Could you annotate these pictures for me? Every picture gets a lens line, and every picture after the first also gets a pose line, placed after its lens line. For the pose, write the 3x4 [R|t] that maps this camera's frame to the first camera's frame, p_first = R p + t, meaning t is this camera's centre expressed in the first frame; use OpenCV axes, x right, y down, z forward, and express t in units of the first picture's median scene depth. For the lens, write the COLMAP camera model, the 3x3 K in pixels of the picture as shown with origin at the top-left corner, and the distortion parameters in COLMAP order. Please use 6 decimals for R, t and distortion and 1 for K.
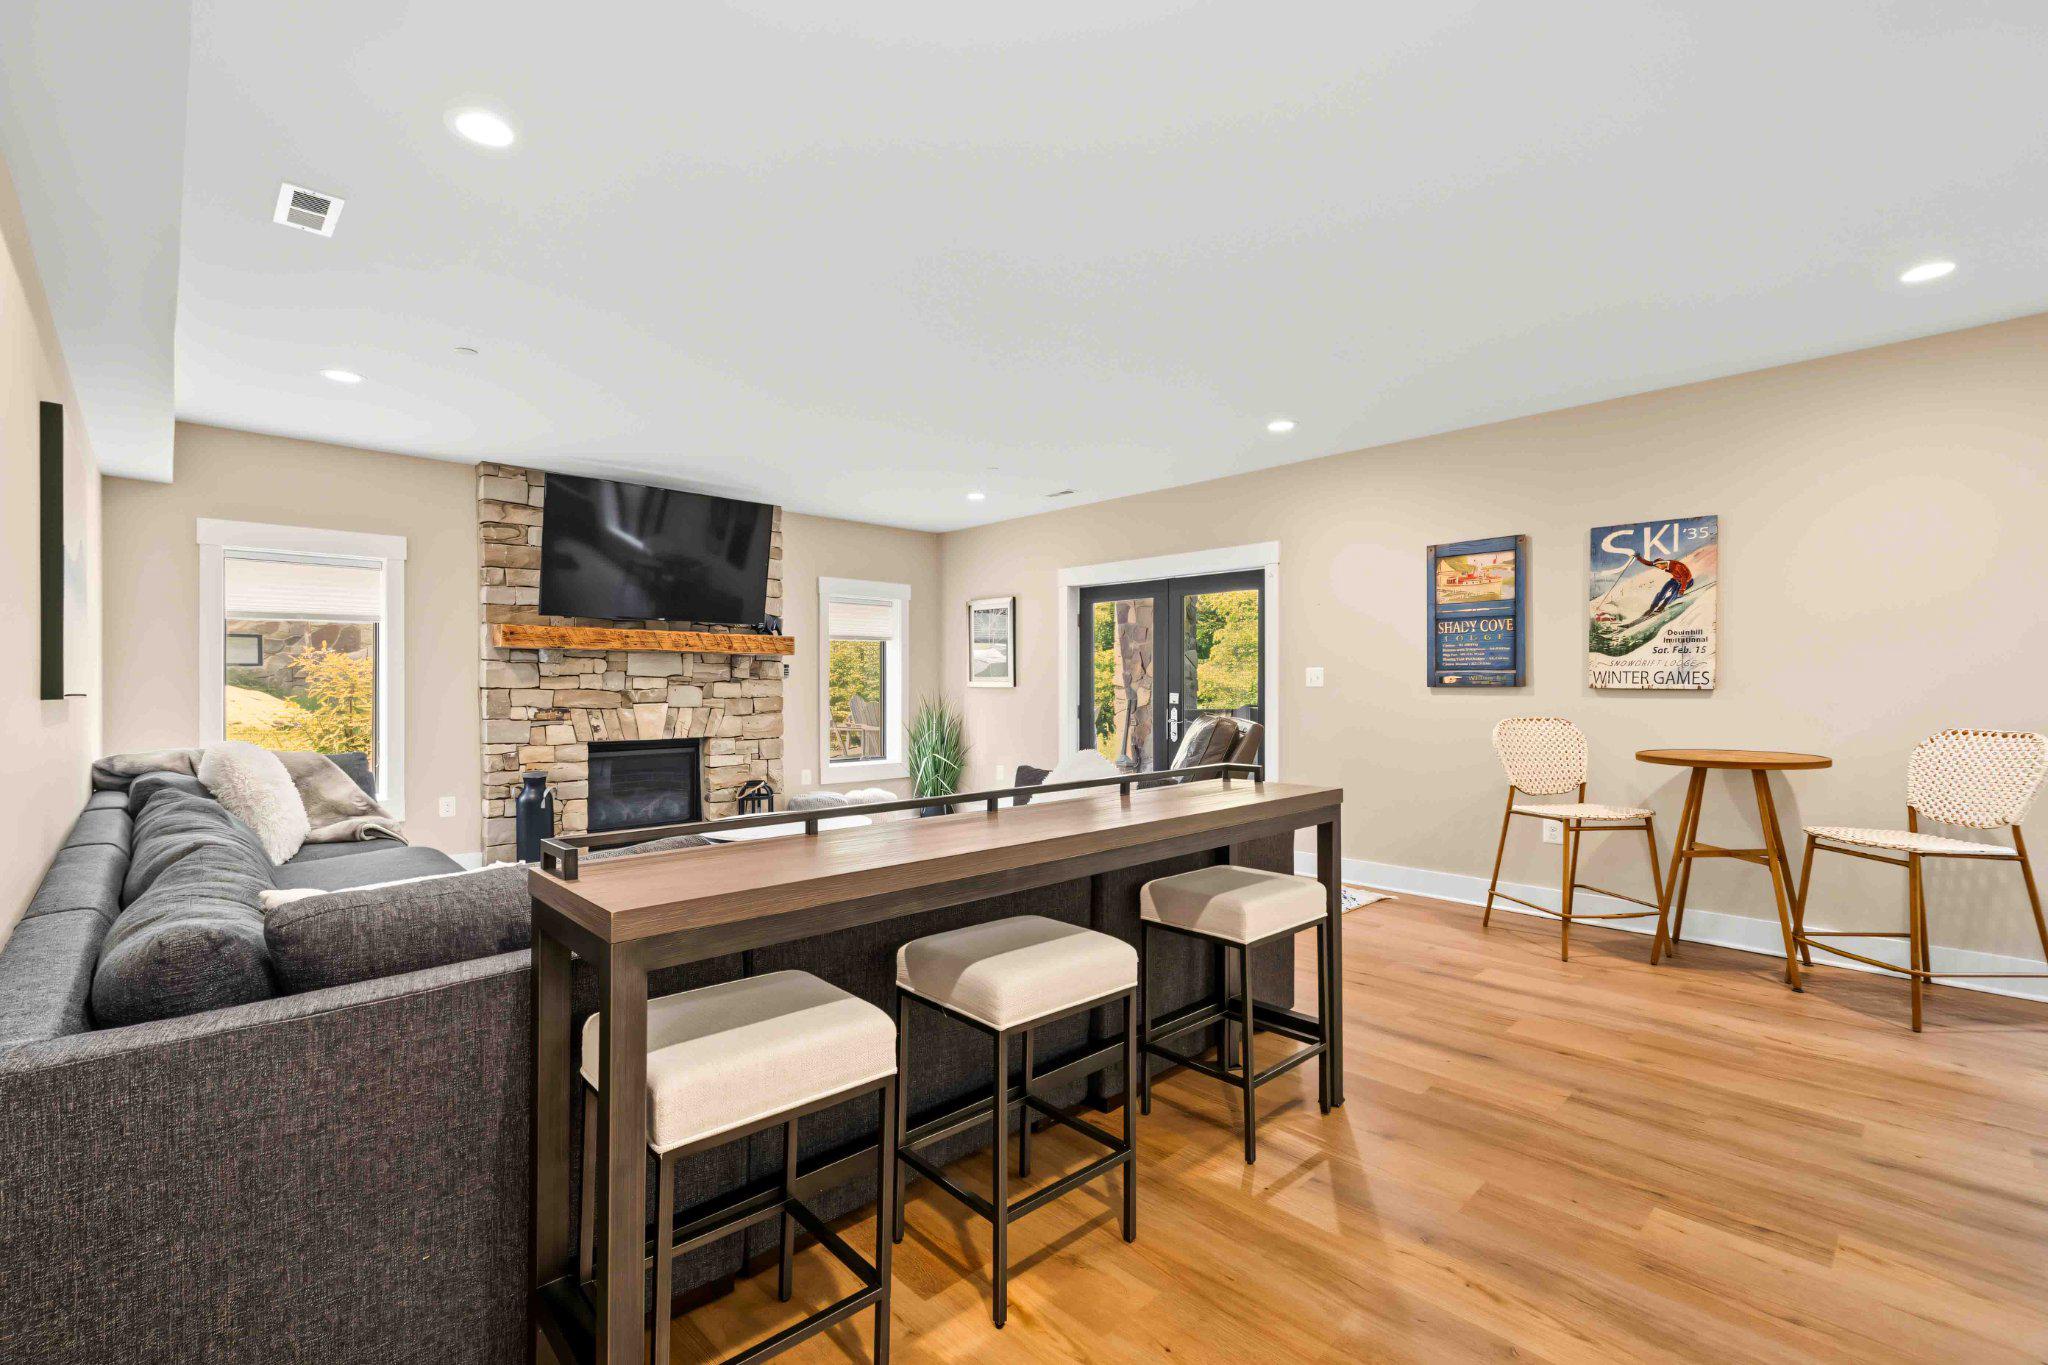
lens RADIAL K [[905.2, 0, 1003.8], [0, 905.2, 683.8], [0, 0, 1]] dist [0.011399, -0.002639]
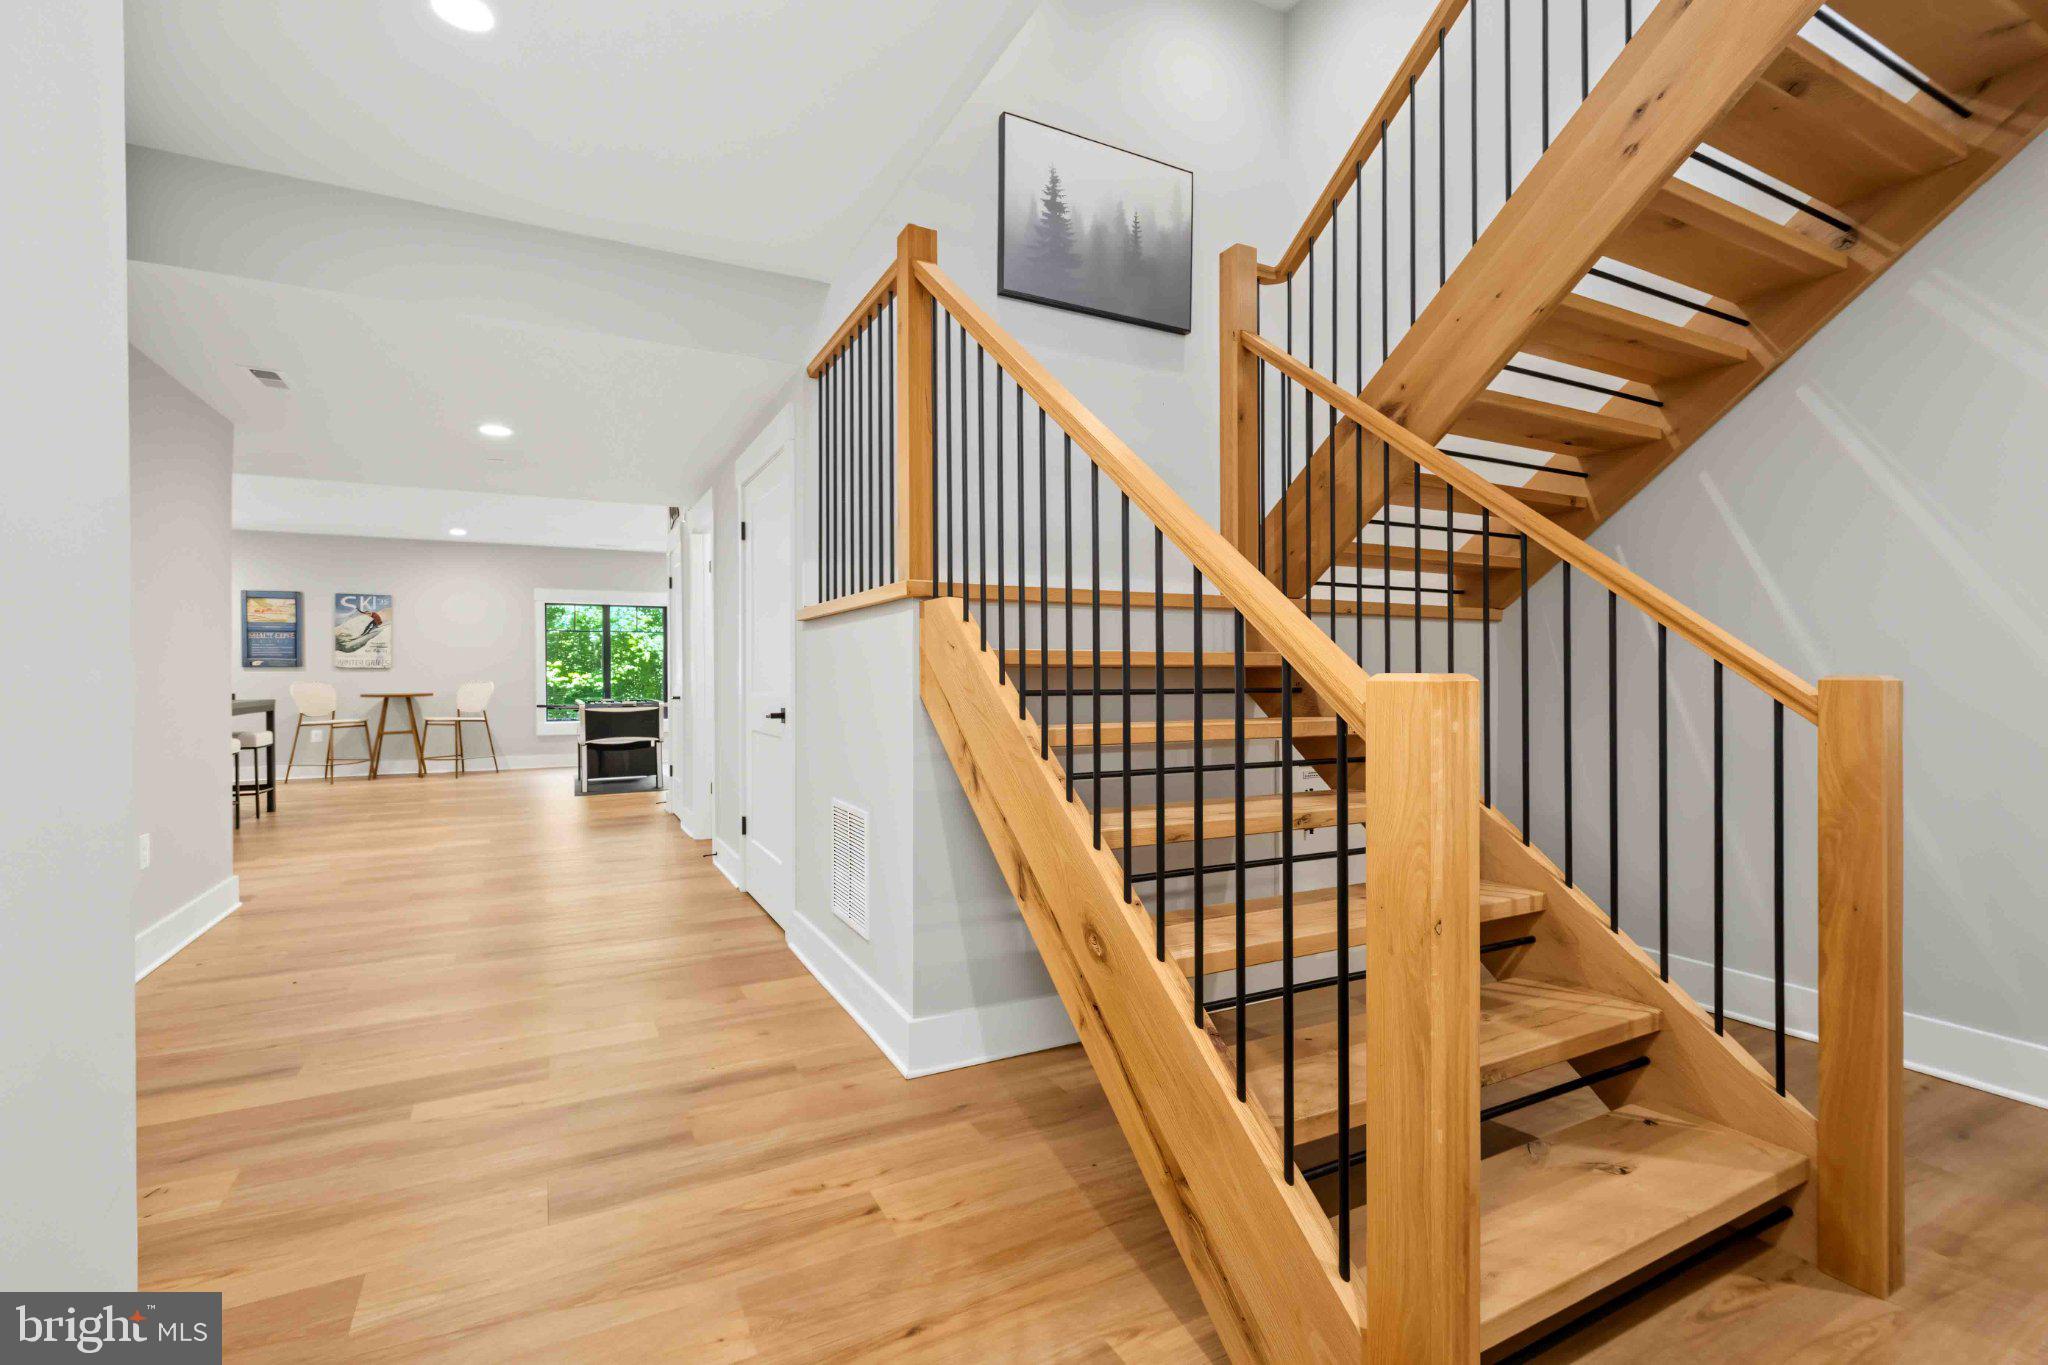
lens RADIAL K [[905.2, 0, 1017.8], [0, 905.2, 682.1], [0, 0, 1]] dist [0.011399, -0.002639]
pose [[0.278334, -0.005350, 0.960470, -0.995091], [0.000143, 0.999985, 0.005529, 0.028170], [-0.960484, -0.001402, 0.278330, -1.174801]]
